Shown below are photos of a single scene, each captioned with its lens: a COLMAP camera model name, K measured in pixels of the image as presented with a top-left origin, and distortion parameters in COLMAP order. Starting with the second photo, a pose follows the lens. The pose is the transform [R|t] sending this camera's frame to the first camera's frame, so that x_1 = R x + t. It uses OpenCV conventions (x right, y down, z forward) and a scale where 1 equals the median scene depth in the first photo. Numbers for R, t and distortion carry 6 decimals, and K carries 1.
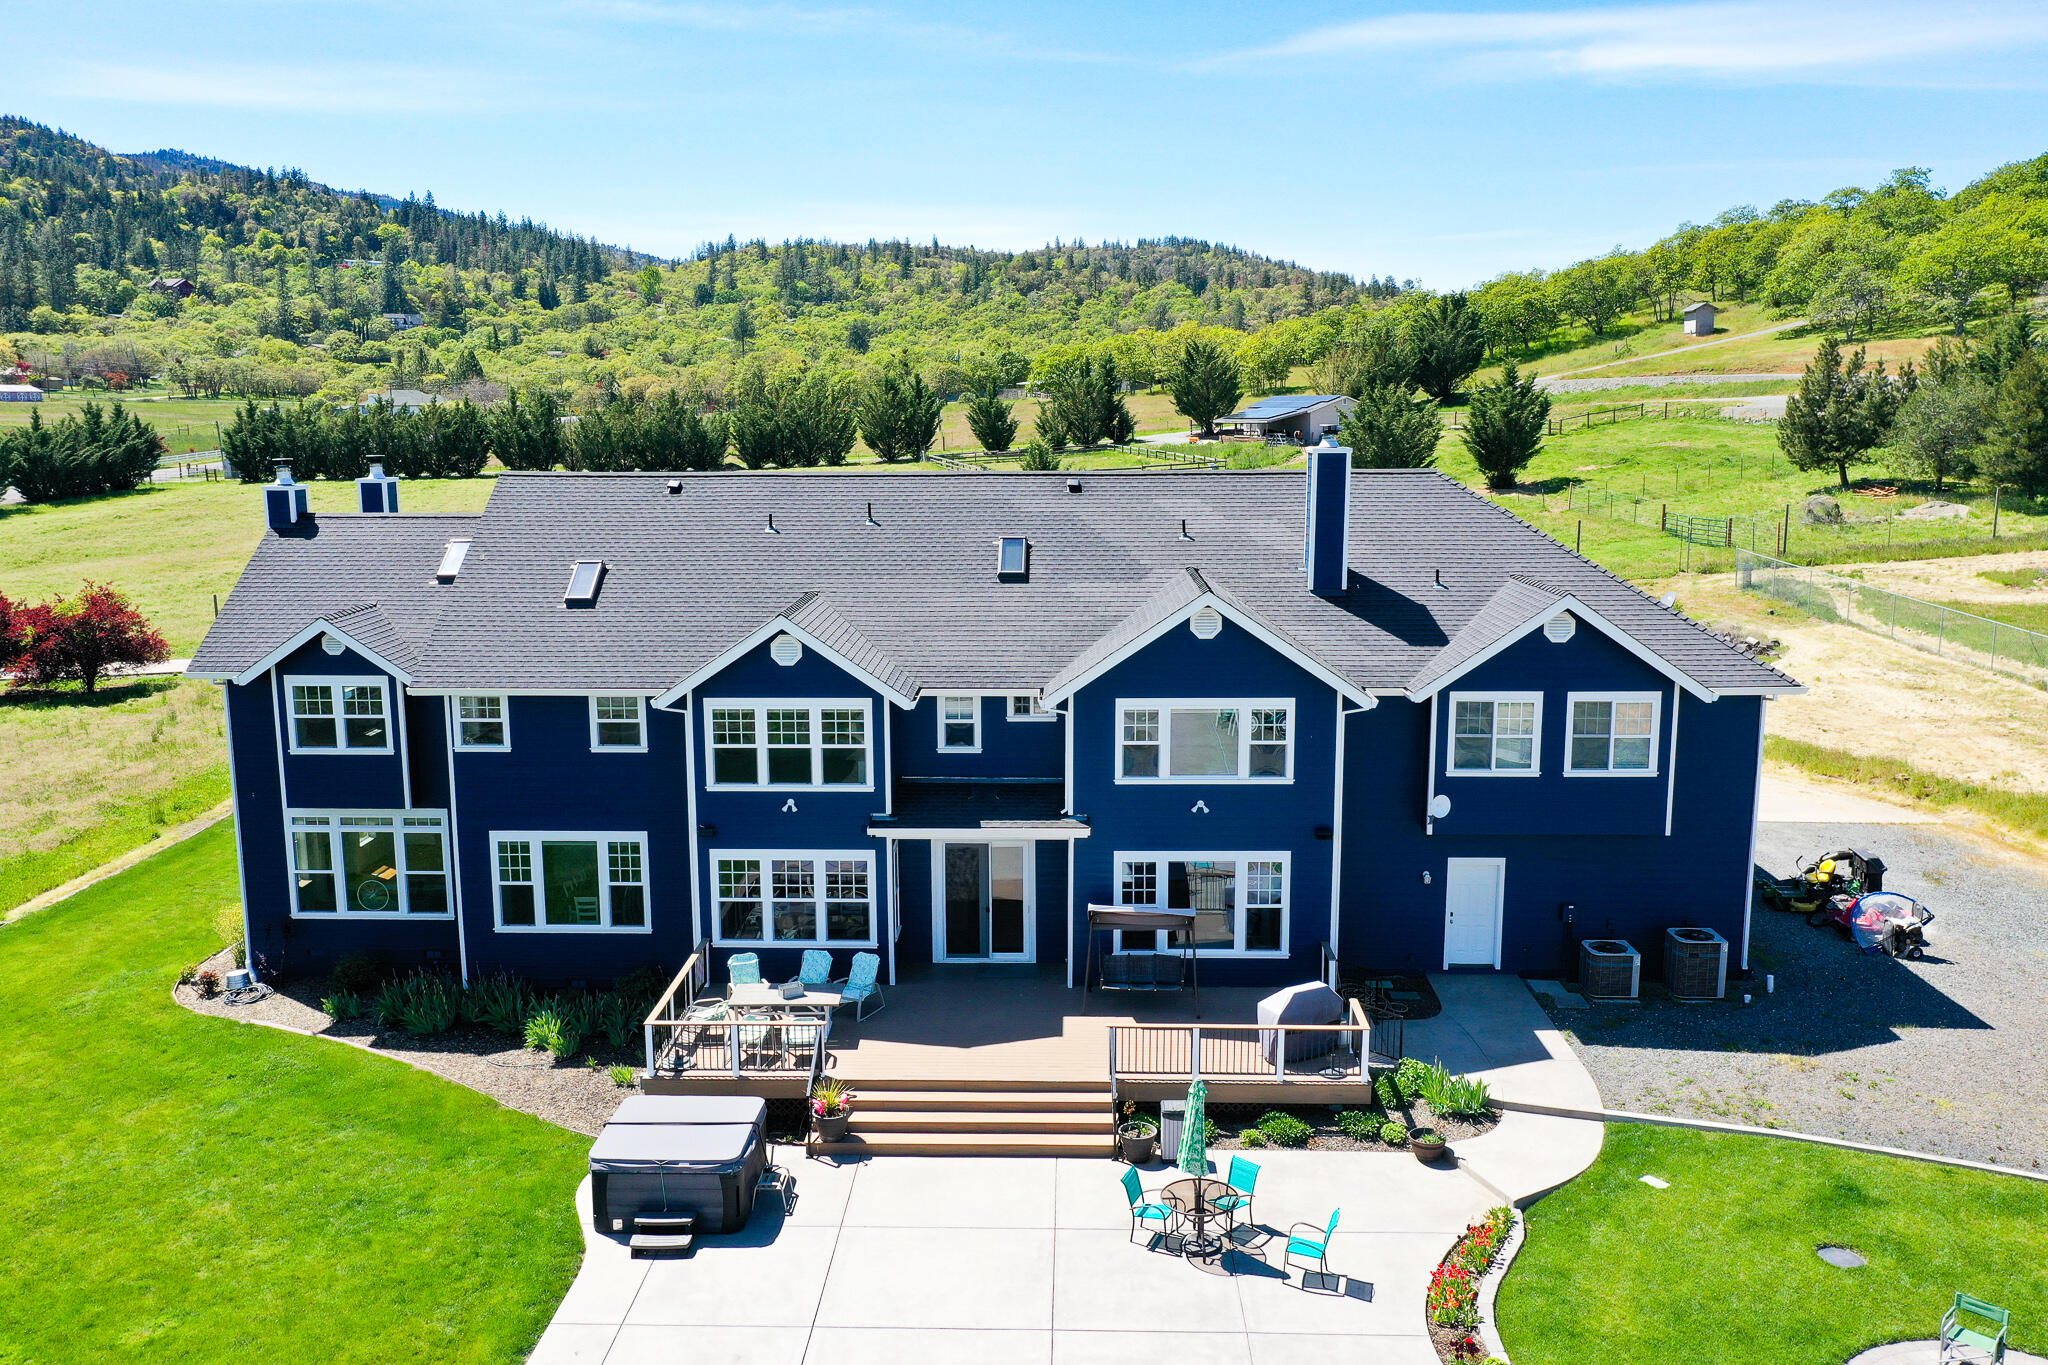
lens RADIAL K [[1617.5, 0, 1024.0], [0, 1617.5, 682.5], [0, 0, 1]] dist [0.006954, 0.005033]
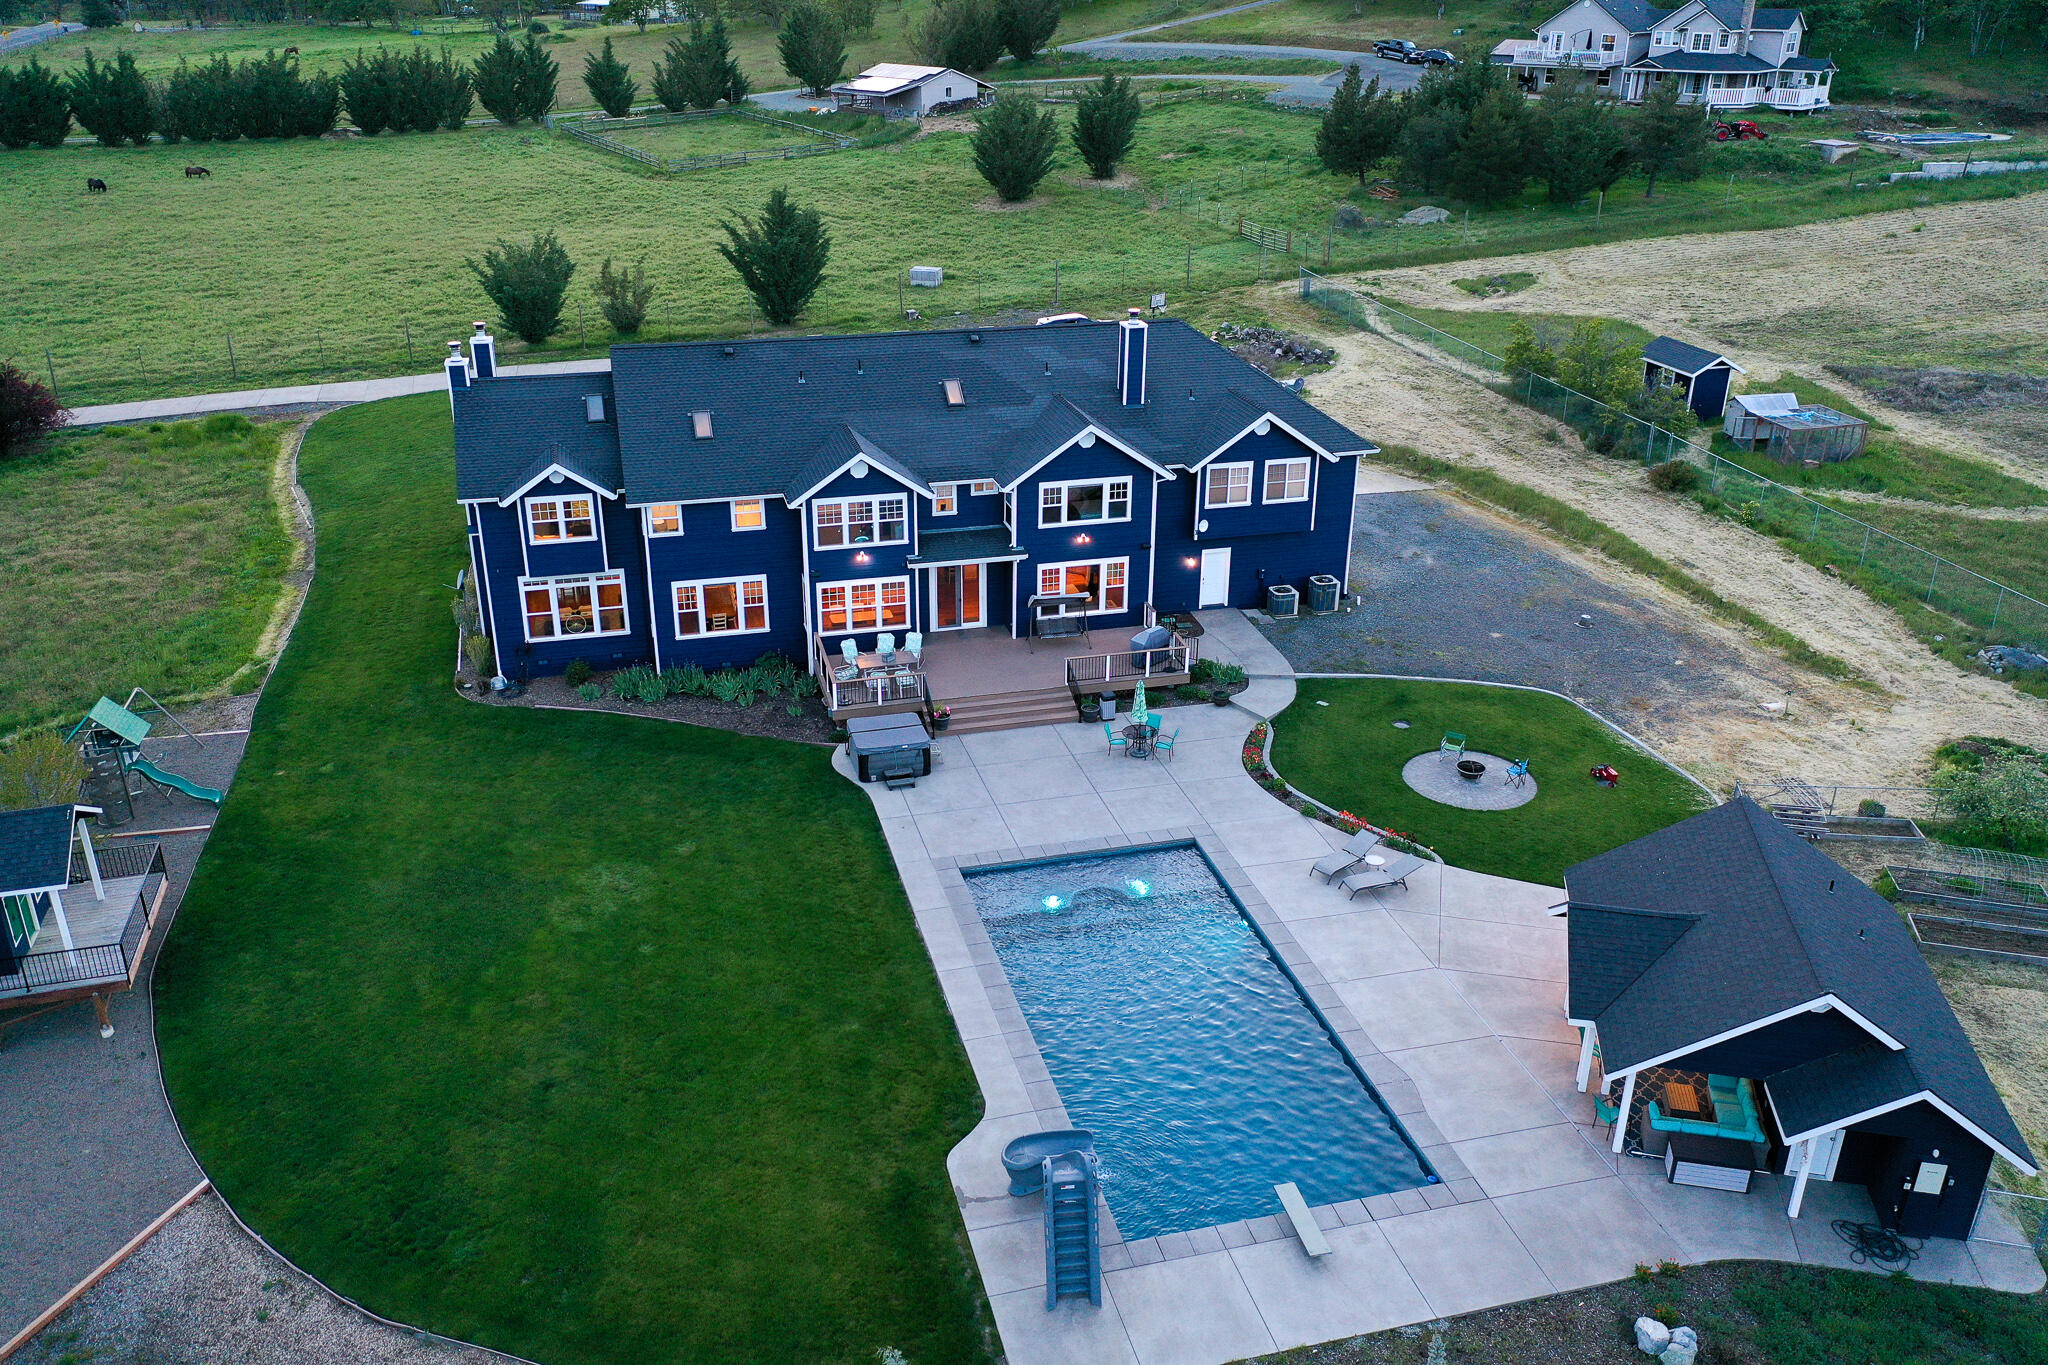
lens RADIAL K [[1617.5, 0, 1024.0], [0, 1617.5, 682.5], [0, 0, 1]] dist [0.006954, 0.005033]
pose [[0.958086, -0.107808, 0.265423, -0.455455], [0.039344, 0.967228, 0.250843, -0.224138], [-0.283767, -0.229887, 0.930929, -0.724558]]
